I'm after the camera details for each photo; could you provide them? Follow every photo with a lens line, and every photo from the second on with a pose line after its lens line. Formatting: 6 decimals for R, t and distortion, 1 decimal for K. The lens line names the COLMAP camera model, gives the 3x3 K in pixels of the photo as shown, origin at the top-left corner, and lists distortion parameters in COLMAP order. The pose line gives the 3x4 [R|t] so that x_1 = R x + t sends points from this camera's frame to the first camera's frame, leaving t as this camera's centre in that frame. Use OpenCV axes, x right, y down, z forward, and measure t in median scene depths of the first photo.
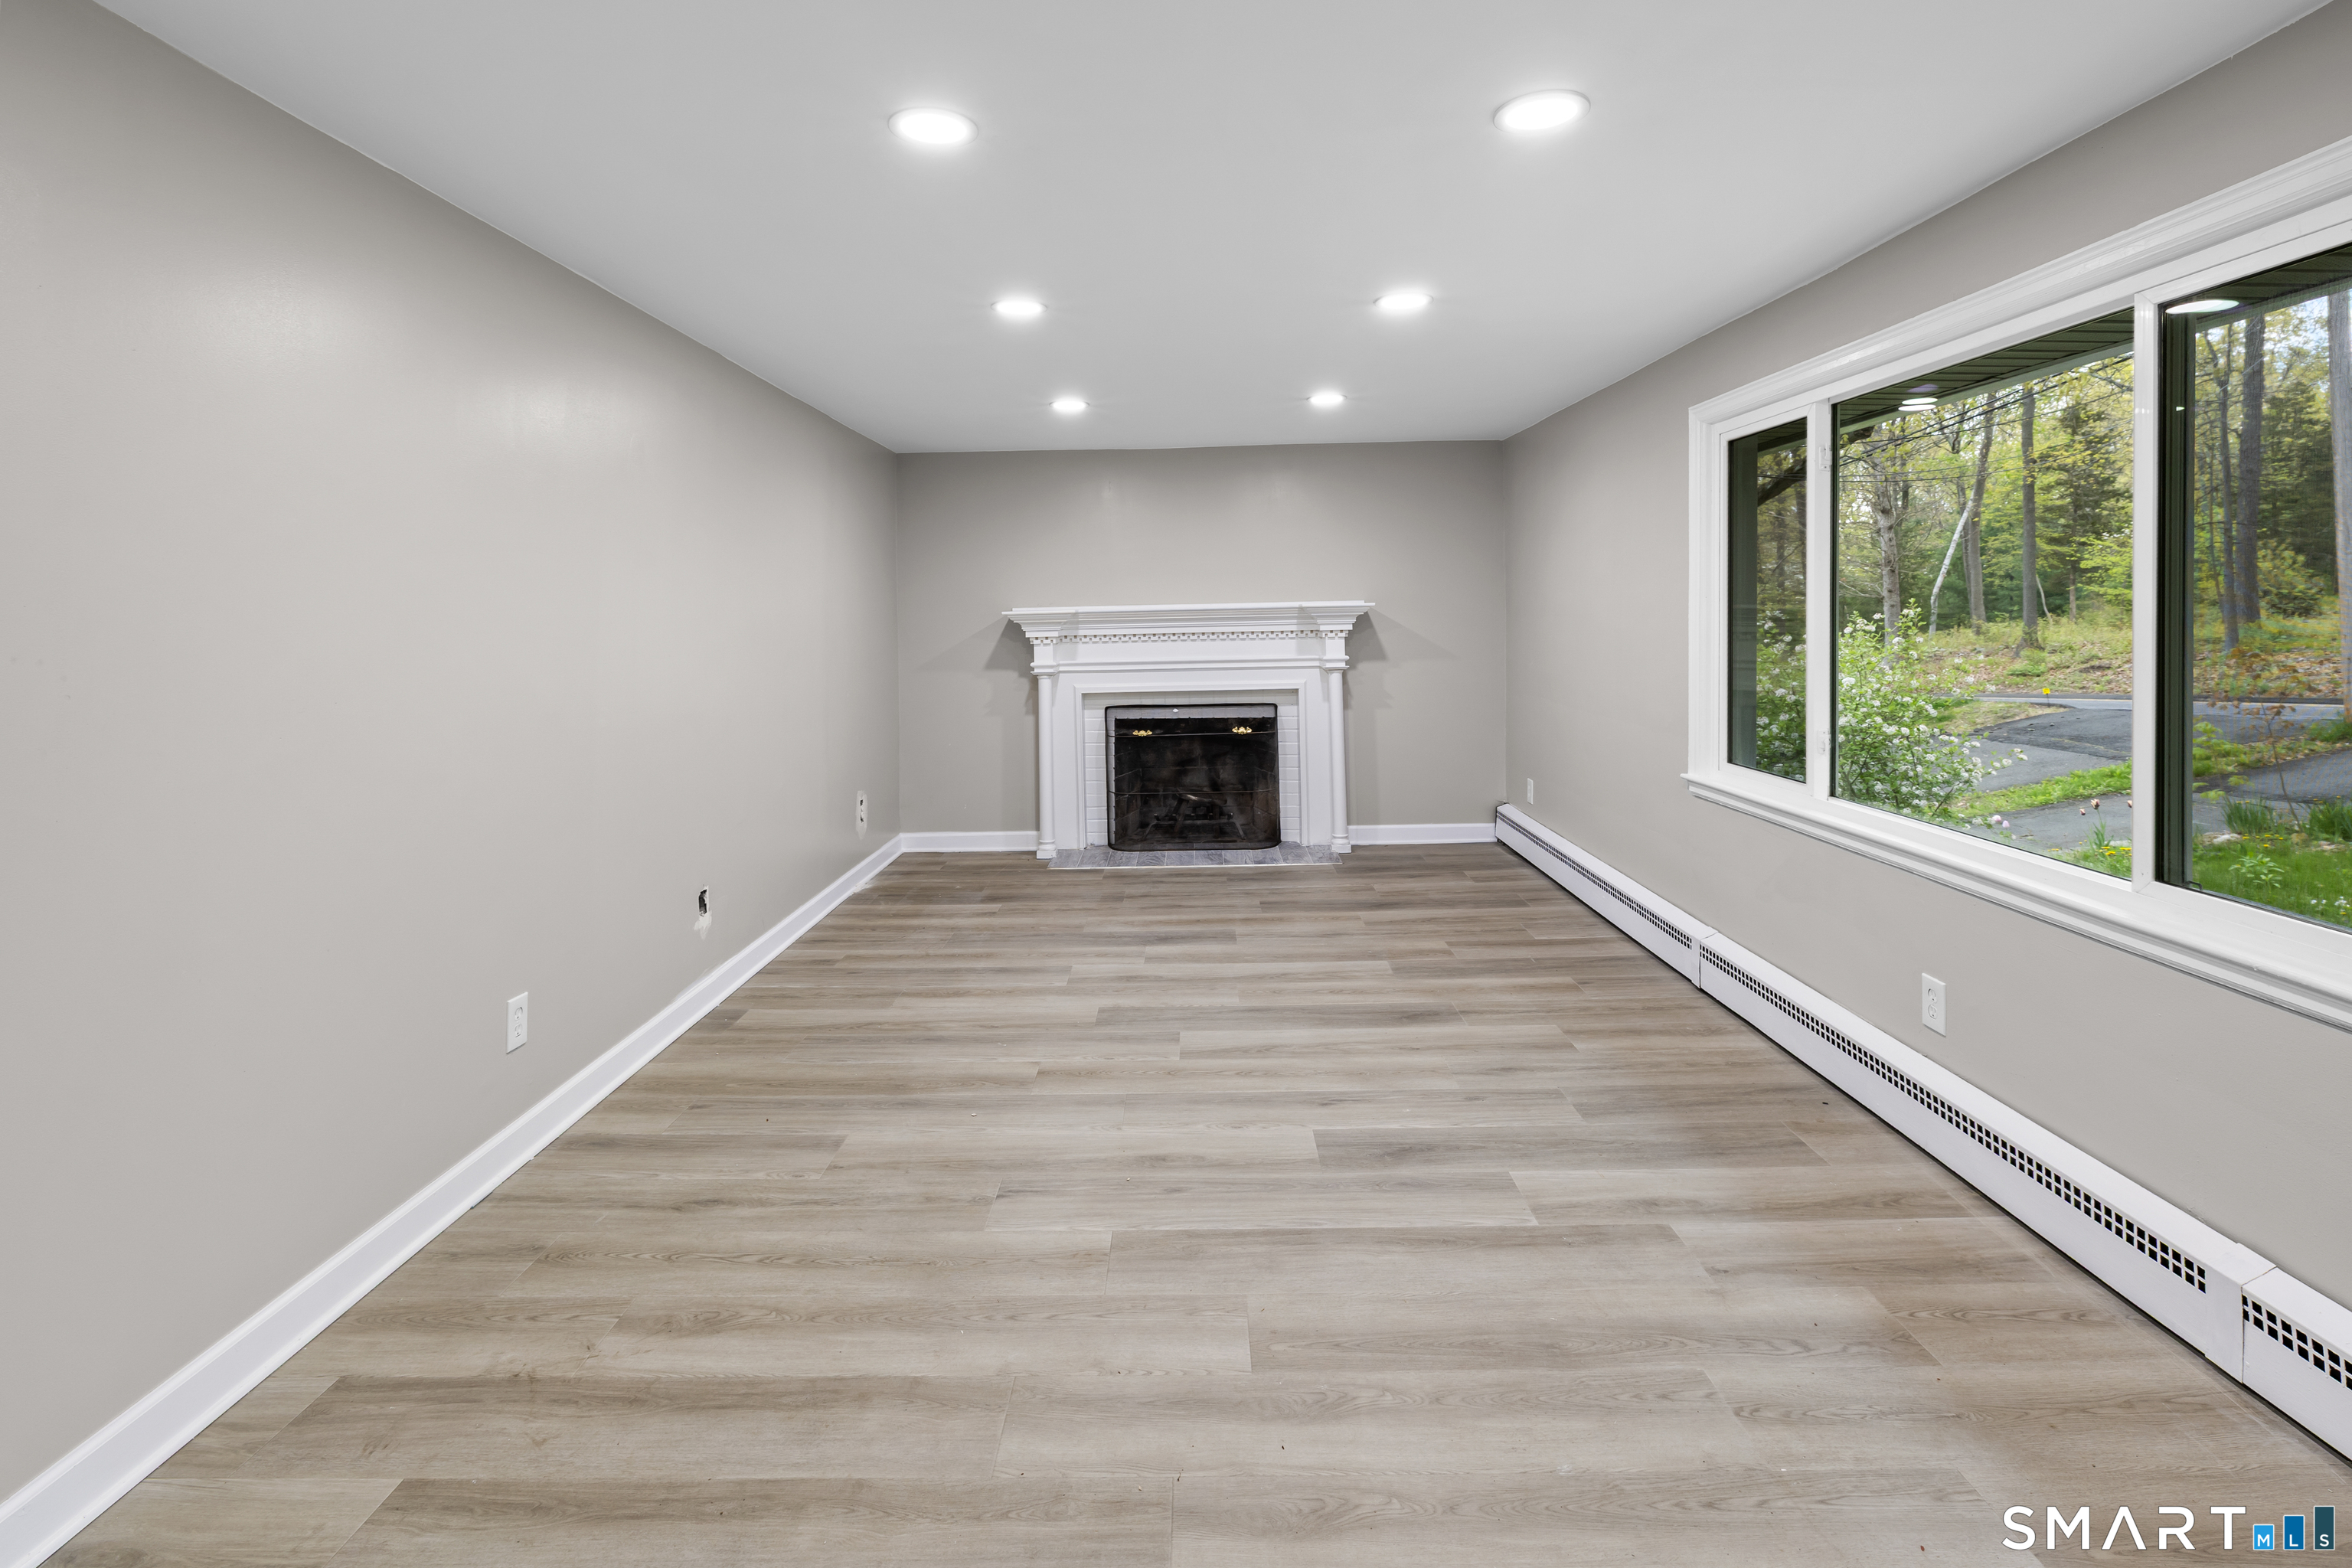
lens RADIAL K [[1091.4, 0, 1176.0], [0, 1091.4, 604.2], [0, 0, 1]] dist [-0.004968, 0.000855]
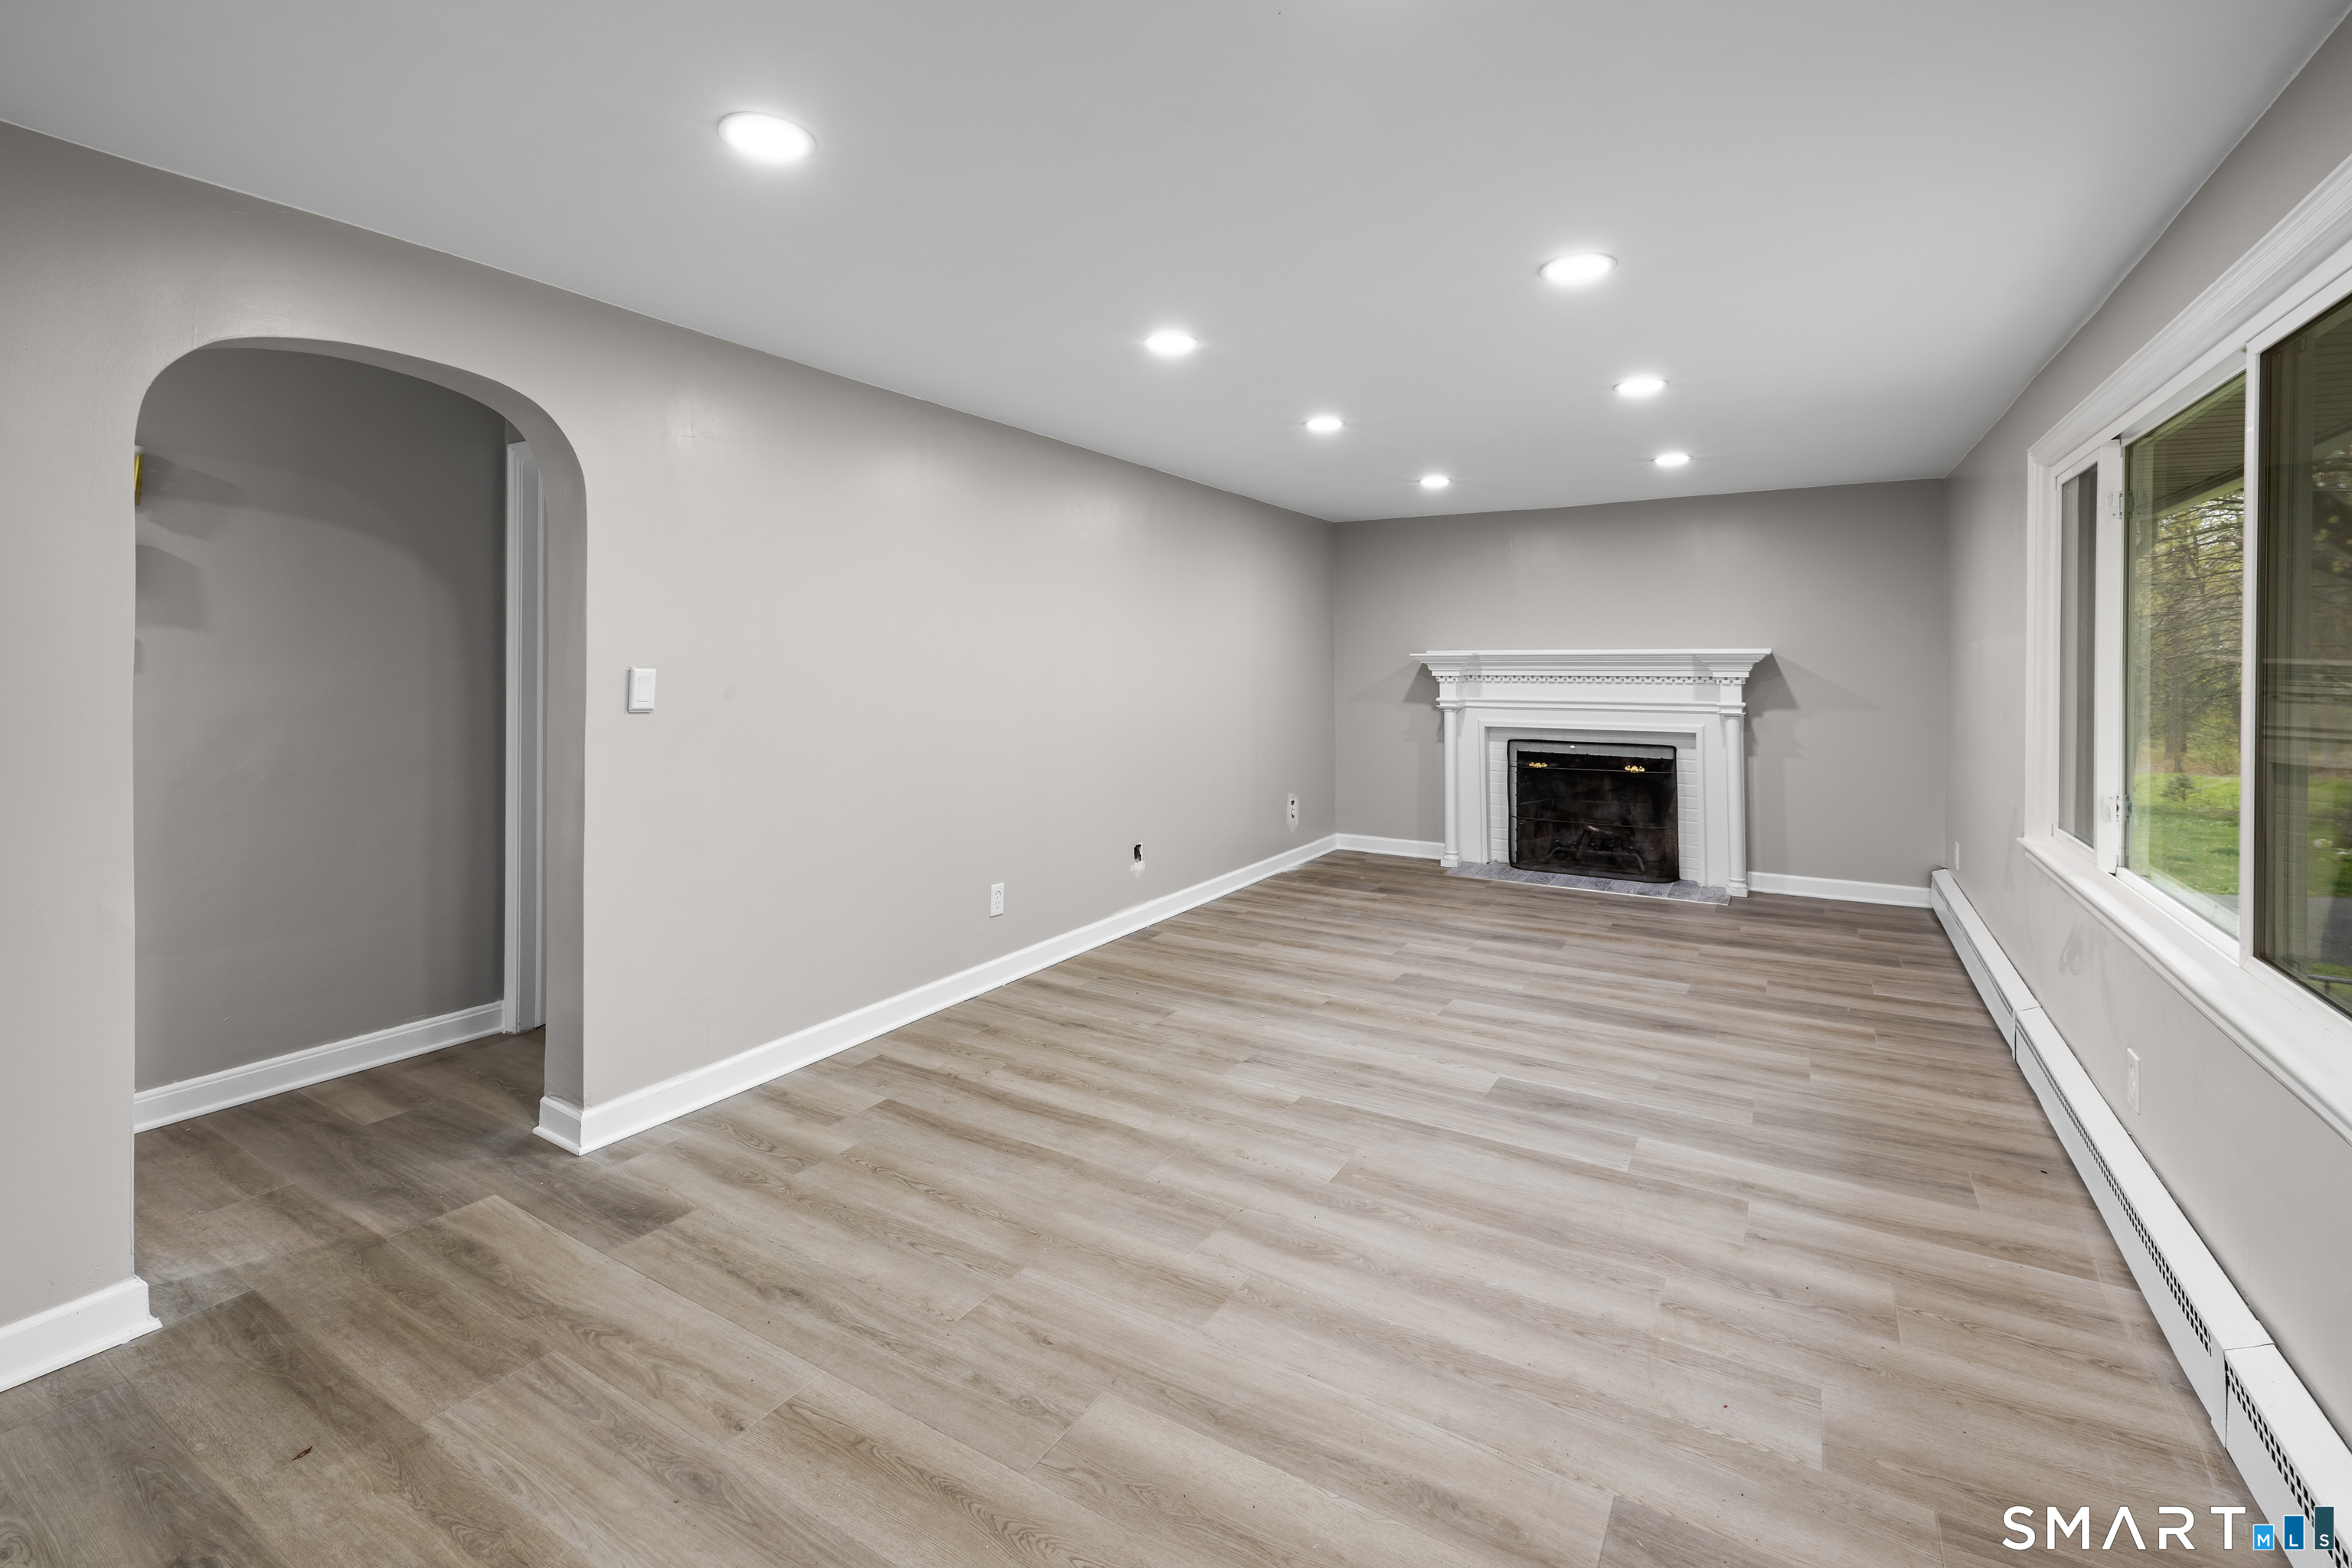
lens RADIAL K [[1038.1, 0, 1184.4], [0, 1038.1, 668.5], [0, 0, 1]] dist [0.001564, 0.000253]
pose [[0.863938, 0.024537, -0.503000, 0.376223], [-0.012328, 0.999543, 0.027586, -0.009444], [0.503447, -0.017631, 0.863846, -0.181483]]
